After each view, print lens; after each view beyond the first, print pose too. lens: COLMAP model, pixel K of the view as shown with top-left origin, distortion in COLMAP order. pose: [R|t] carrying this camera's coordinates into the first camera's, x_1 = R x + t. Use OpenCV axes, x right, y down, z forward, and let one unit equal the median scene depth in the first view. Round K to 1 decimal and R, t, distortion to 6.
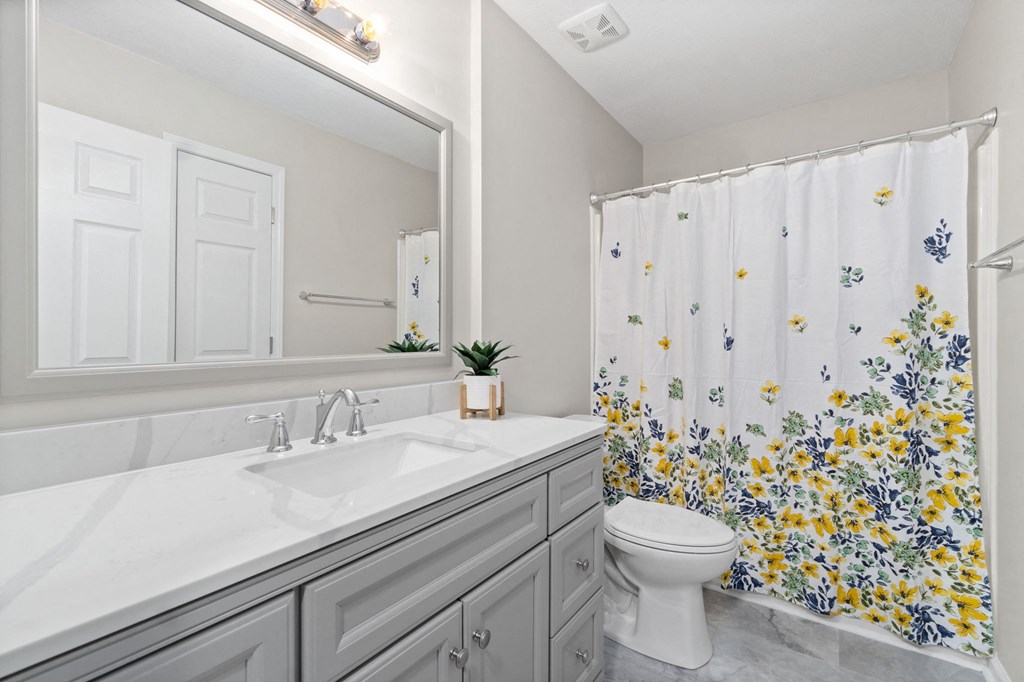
lens RADIAL K [[453.8, 0, 509.1], [0, 453.8, 325.8], [0, 0, 1]] dist [-0.000004, -0.000224]
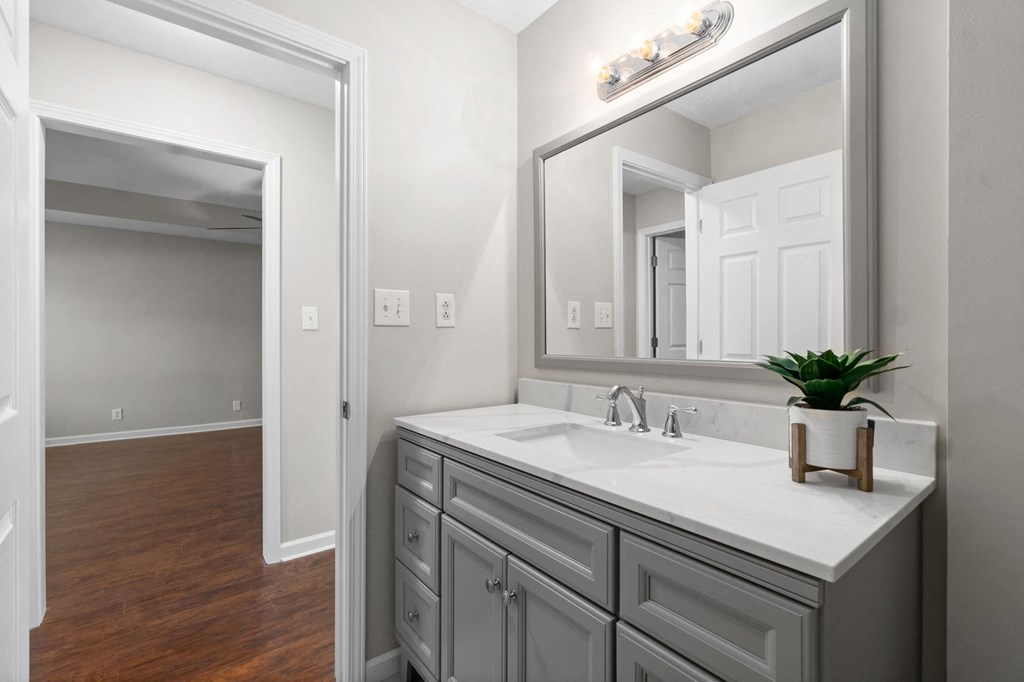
lens RADIAL K [[453.8, 0, 511.4], [0, 453.8, 333.2], [0, 0, 1]] dist [-0.000004, -0.000224]
pose [[-0.257336, -0.006200, -0.966302, 0.912160], [0.024599, 0.999613, -0.012965, 0.012822], [0.966009, -0.027107, -0.257084, 1.113242]]
